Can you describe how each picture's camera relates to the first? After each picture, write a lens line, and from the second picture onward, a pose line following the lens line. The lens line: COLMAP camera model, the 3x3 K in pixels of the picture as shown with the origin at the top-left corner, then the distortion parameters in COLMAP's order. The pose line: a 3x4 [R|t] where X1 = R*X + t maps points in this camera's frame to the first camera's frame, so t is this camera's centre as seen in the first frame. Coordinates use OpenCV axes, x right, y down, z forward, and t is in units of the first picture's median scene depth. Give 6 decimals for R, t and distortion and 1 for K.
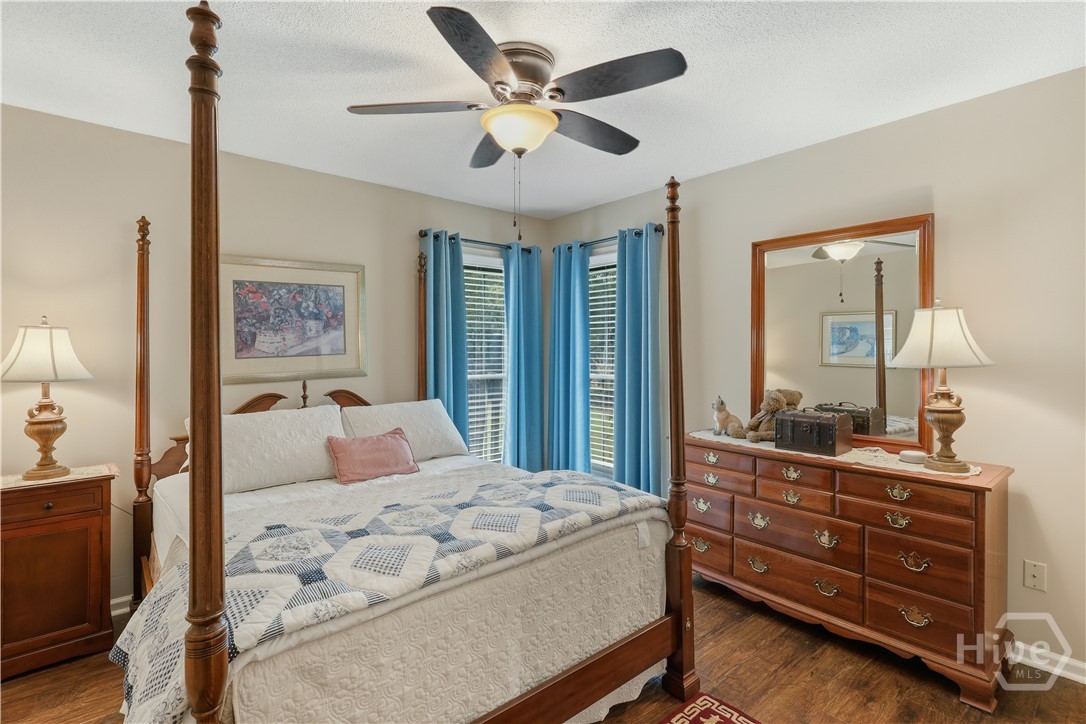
lens RADIAL K [[521.3, 0, 550.7], [0, 521.3, 355.2], [0, 0, 1]] dist [0.005101, 0.000281]
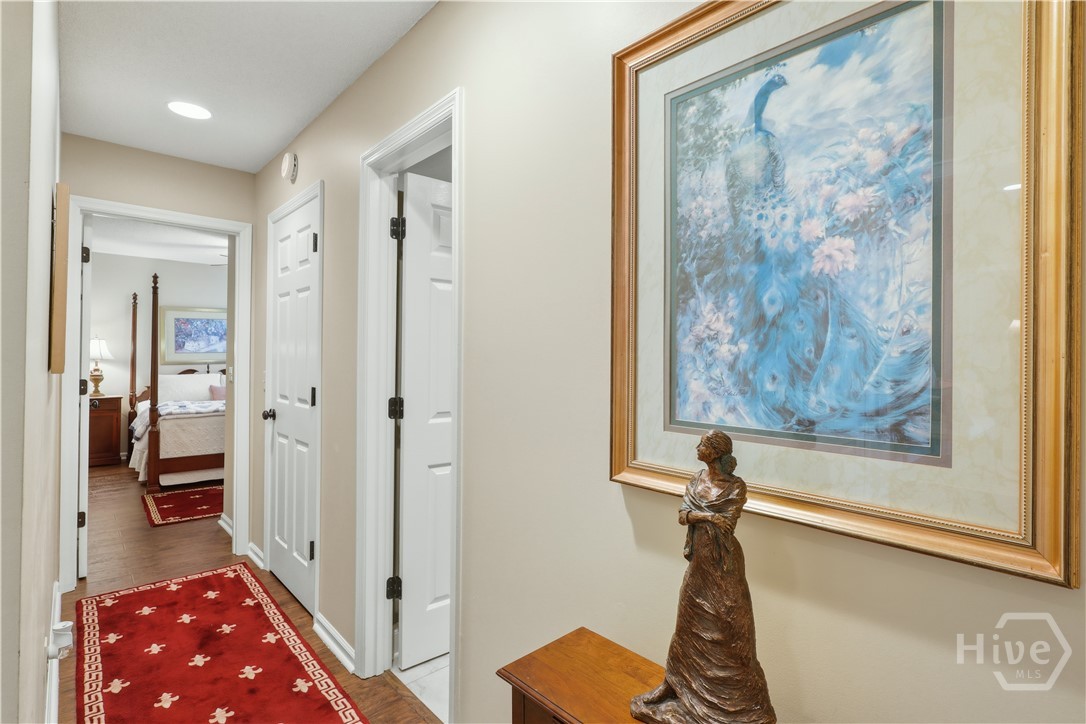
lens RADIAL K [[521.3, 0, 535.4], [0, 521.3, 359.3], [0, 0, 1]] dist [0.005101, 0.000281]
pose [[0.999759, 0.013888, 0.016991, 1.050207], [-0.013783, 0.999885, -0.006277, 0.029652], [-0.017076, 0.006042, 0.999836, -1.469270]]
